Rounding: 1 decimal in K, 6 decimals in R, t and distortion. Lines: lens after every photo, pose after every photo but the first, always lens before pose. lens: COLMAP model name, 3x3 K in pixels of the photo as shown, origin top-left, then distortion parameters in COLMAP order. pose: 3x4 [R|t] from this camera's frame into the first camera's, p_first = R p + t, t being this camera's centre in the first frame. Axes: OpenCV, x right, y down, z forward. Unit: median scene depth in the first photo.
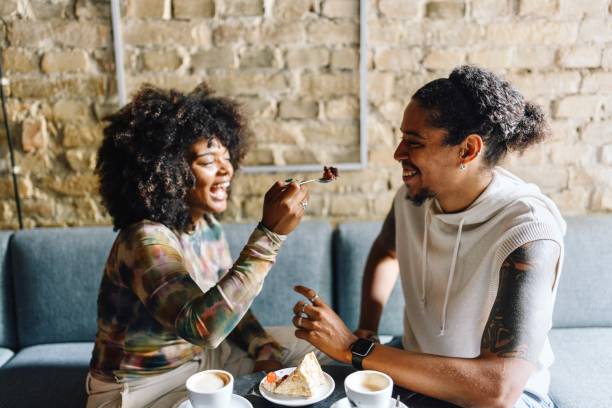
lens RADIAL K [[616.9, 0, 305.4], [0, 616.9, 206.9], [0, 0, 1]] dist [0.015103, 0.000000]
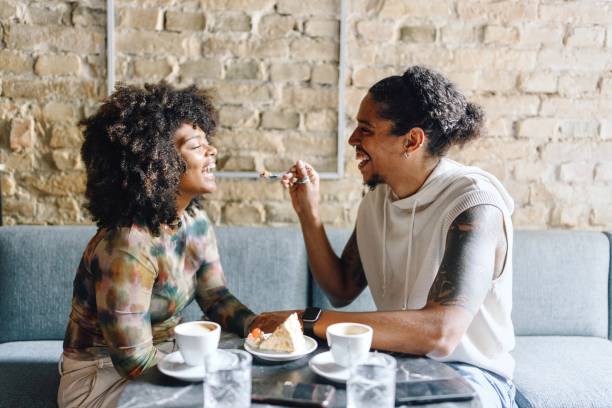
lens RADIAL K [[616.9, 0, 306.7], [0, 616.9, 204.8], [0, 0, 1]] dist [0.015103, 0.000000]
pose [[0.997860, 0.031245, 0.057447, -0.021900], [-0.024714, 0.993506, -0.111064, 0.104113], [-0.060544, 0.109407, 0.992151, -0.036395]]
